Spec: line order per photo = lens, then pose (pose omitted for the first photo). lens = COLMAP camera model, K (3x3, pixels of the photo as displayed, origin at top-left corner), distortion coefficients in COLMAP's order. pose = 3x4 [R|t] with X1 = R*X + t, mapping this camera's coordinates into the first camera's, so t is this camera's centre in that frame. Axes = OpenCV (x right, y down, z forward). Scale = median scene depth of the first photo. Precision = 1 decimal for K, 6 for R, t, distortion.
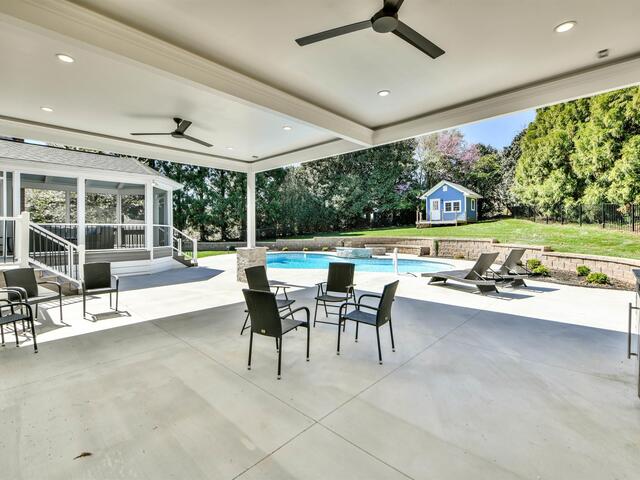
lens RADIAL K [[305.1, 0, 316.5], [0, 305.1, 233.8], [0, 0, 1]] dist [-0.015490, -0.000869]
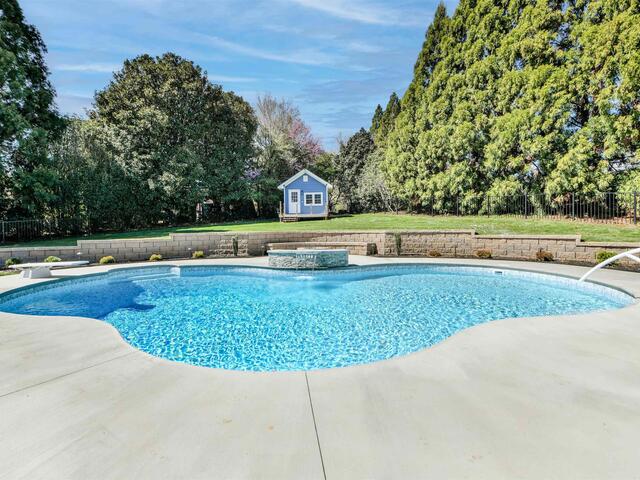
lens RADIAL K [[288.2, 0, 316.9], [0, 288.2, 234.7], [0, 0, 1]] dist [-0.017430, -0.000582]
pose [[0.755107, -0.017641, 0.655364, -0.114233], [0.013643, 0.999844, 0.011193, 0.008086], [-0.655460, 0.000490, 0.755230, 0.346274]]
